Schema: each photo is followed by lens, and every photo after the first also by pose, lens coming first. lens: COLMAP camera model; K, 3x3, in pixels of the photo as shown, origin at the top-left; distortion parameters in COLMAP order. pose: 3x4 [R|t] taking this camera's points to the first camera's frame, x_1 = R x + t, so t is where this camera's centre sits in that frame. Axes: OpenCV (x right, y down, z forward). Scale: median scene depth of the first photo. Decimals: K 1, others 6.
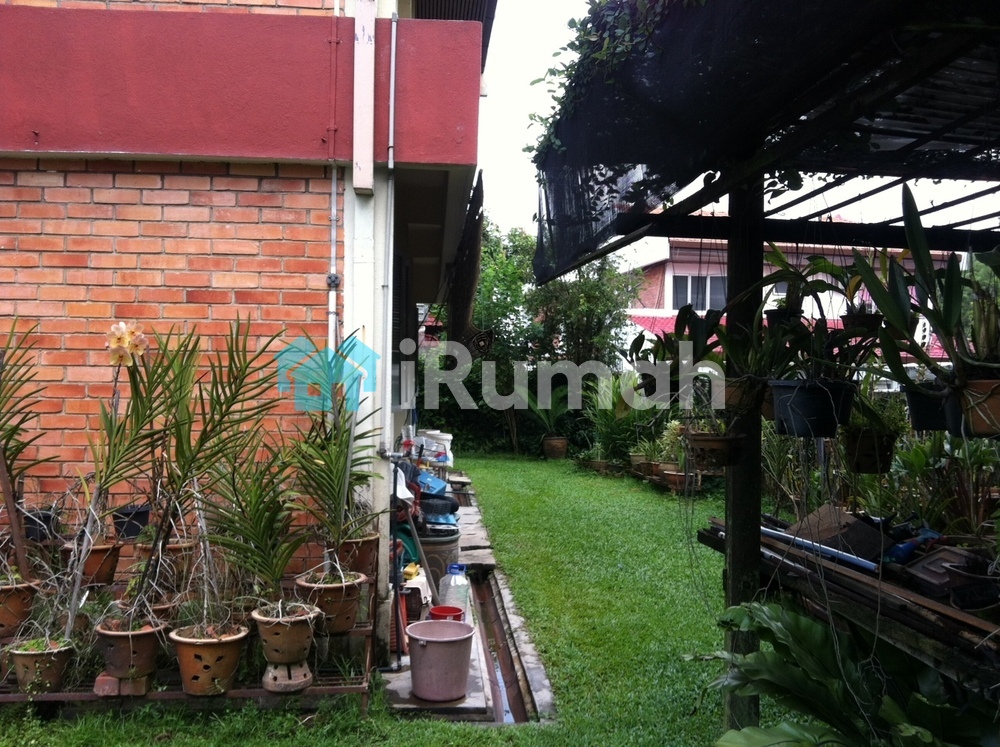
lens RADIAL K [[950.9, 0, 501.4], [0, 950.9, 372.2], [0, 0, 1]] dist [-0.045218, 0.000000]
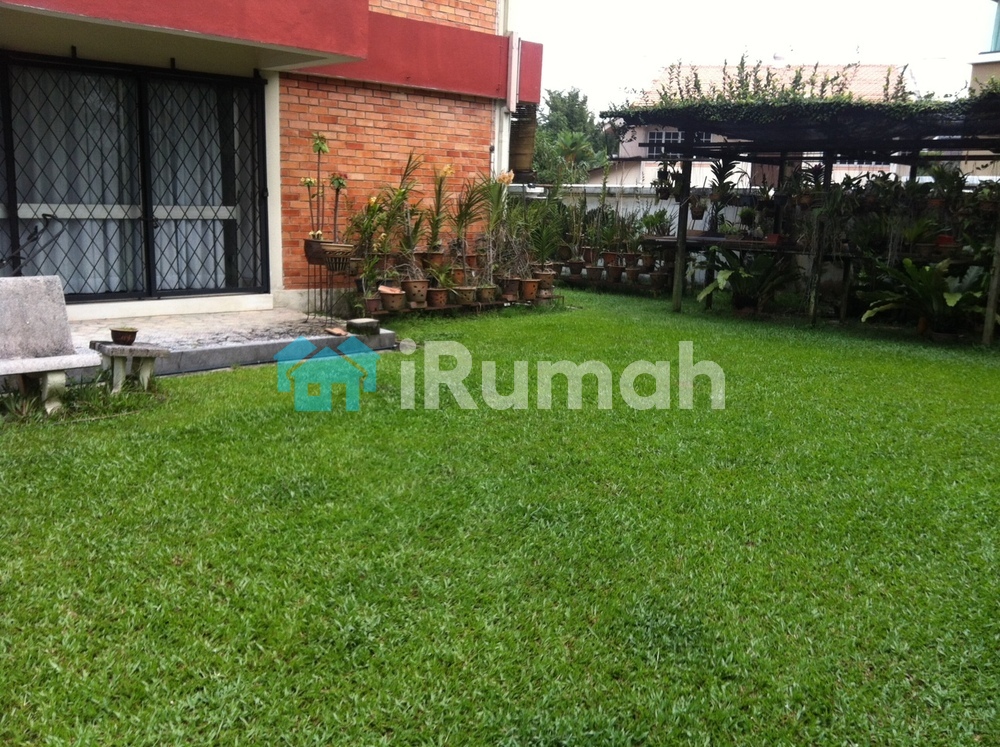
lens RADIAL K [[950.9, 0, 499.1], [0, 950.9, 372.8], [0, 0, 1]] dist [-0.045218, 0.000000]
pose [[0.776951, -0.104406, 0.620843, -1.720856], [-0.015763, 0.982617, 0.184972, 0.016014], [-0.629364, -0.153501, 0.761800, -0.919198]]
